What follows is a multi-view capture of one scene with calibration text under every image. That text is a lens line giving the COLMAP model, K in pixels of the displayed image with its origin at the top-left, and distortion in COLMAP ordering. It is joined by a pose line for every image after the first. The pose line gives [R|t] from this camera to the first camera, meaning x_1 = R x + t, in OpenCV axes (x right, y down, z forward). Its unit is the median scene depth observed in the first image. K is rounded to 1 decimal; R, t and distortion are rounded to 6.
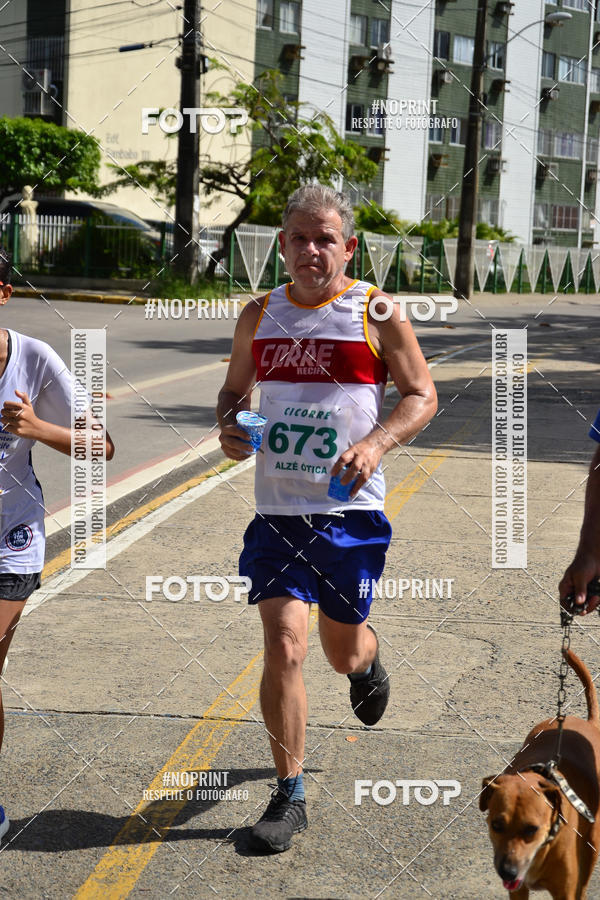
lens RADIAL K [[1999.0, 0, 377.9], [0, 1999.0, 445.6], [0, 0, 1]] dist [0.060559, 0.000000]
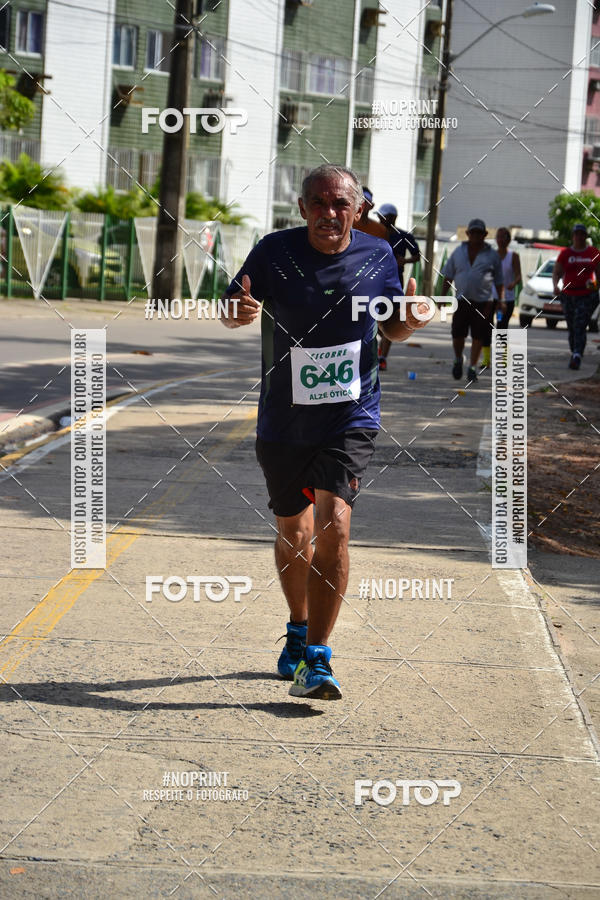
lens RADIAL K [[2518.8, 0, 309.7], [0, 2518.8, 449.6], [0, 0, 1]] dist [0.148699, 0.000000]
pose [[0.994957, 0.007718, 0.100009, 0.007815], [-0.005983, 0.999827, -0.017639, -0.013833], [-0.100128, 0.016952, 0.994830, 0.179335]]
